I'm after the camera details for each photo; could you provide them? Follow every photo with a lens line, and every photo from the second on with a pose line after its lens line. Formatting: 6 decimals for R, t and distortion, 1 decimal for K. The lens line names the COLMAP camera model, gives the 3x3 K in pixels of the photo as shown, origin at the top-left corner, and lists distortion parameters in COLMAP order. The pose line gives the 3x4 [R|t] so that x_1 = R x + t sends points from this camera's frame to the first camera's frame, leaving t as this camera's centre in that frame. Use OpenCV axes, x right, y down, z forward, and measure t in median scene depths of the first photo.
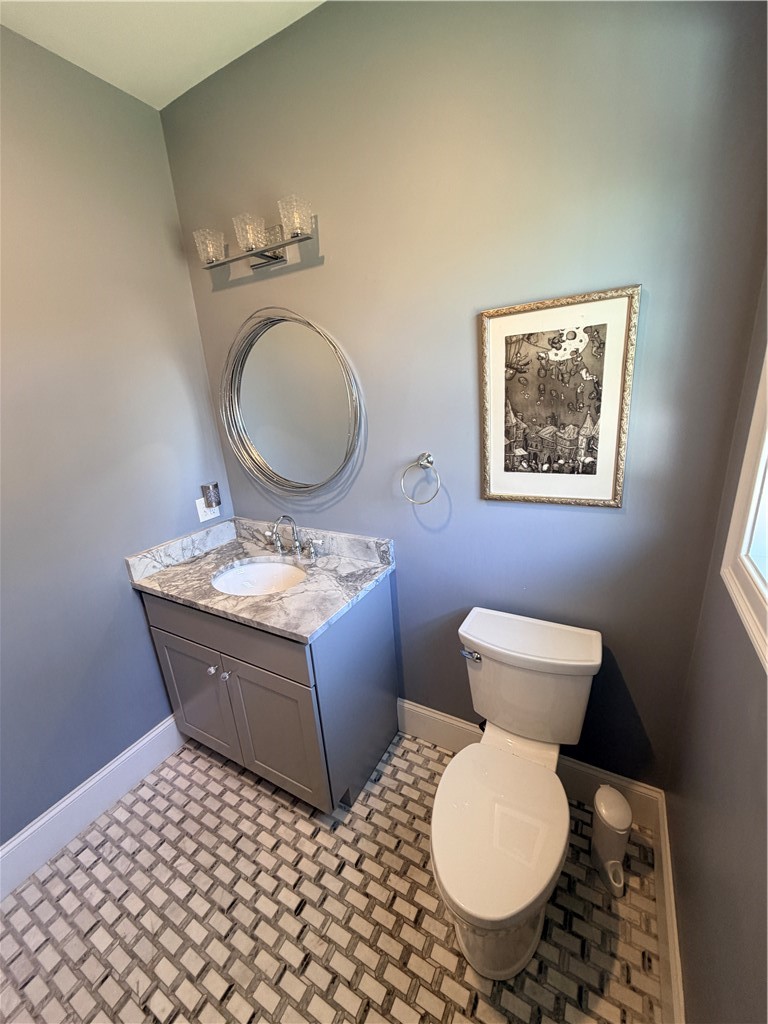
lens RADIAL K [[410.0, 0, 383.2], [0, 410.0, 511.7], [0, 0, 1]] dist [0.002269, 0.000302]
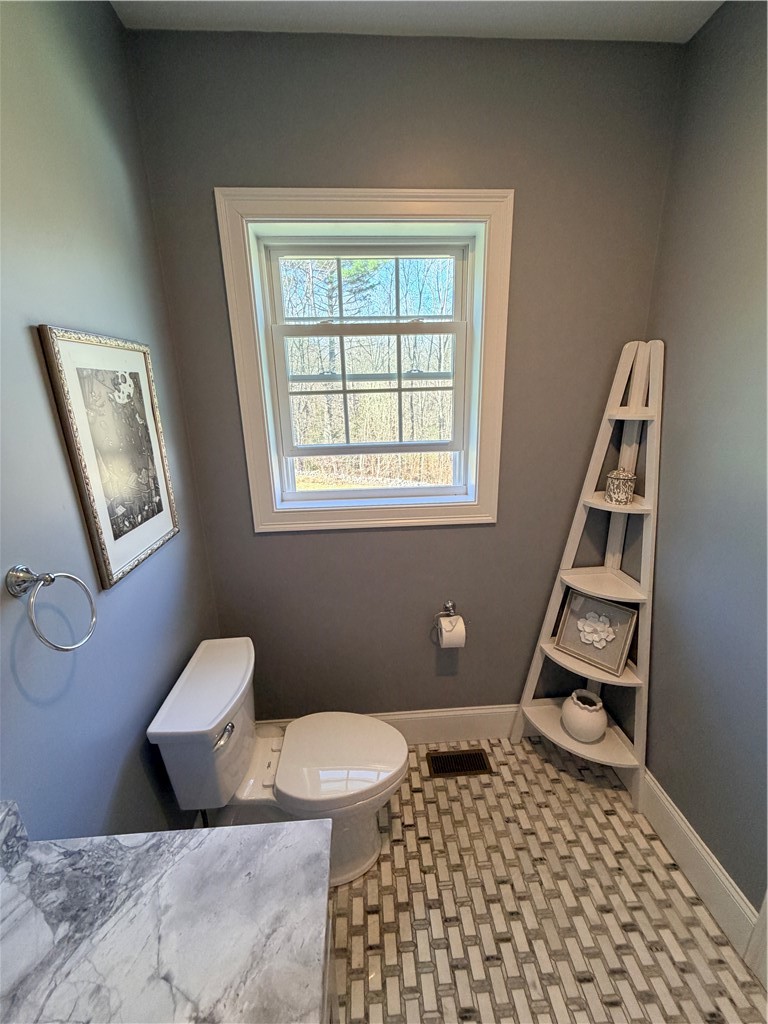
lens RADIAL K [[410.0, 0, 384.9], [0, 410.0, 511.4], [0, 0, 1]] dist [0.002269, 0.000302]
pose [[-0.543702, -0.154973, 0.824846, -0.639022], [0.309242, 0.876665, 0.368548, -0.287811], [-0.780229, 0.455457, -0.428721, 0.960919]]
